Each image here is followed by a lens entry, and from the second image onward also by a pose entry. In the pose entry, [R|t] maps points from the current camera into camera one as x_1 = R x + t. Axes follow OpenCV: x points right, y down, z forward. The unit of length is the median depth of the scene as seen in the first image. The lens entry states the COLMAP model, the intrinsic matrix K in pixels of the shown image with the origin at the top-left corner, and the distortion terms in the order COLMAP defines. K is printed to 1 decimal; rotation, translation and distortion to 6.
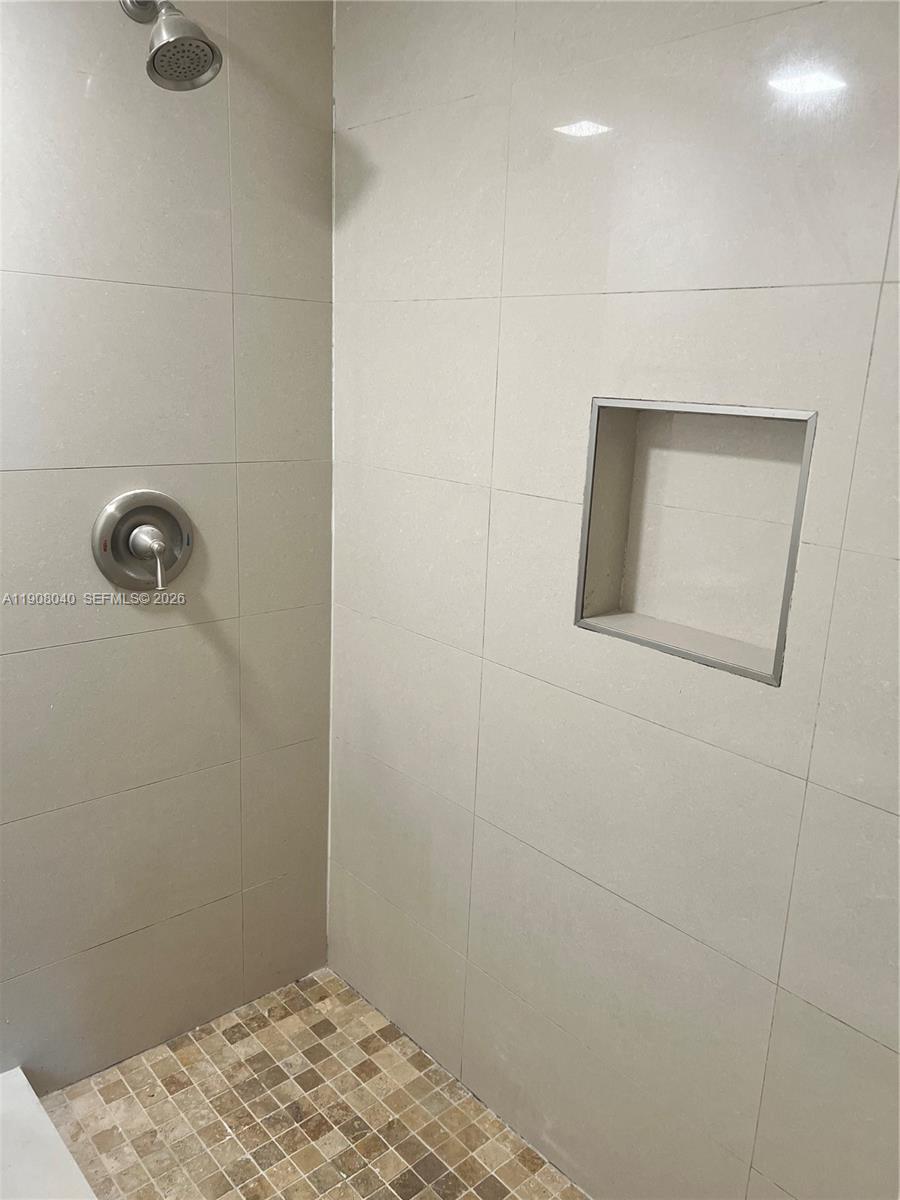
lens RADIAL K [[895.6, 0, 457.5], [0, 895.6, 597.8], [0, 0, 1]] dist [0.058308, -0.077775]
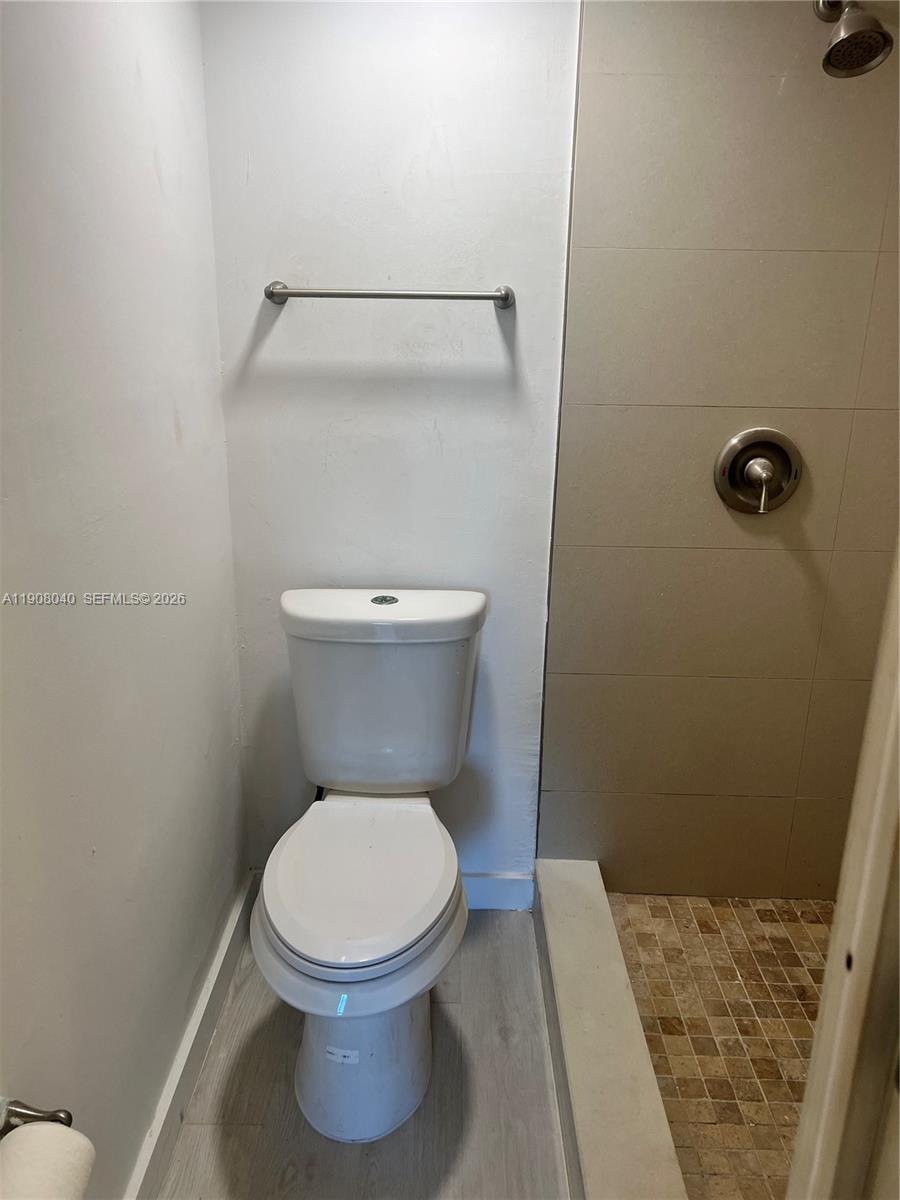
lens RADIAL K [[895.6, 0, 457.5], [0, 895.6, 597.8], [0, 0, 1]] dist [0.058308, -0.077775]
pose [[0.745928, 0.174866, -0.642661, 0.146078], [-0.151322, 0.984180, 0.092154, 0.050114], [0.648609, 0.028509, 0.760588, -0.149420]]
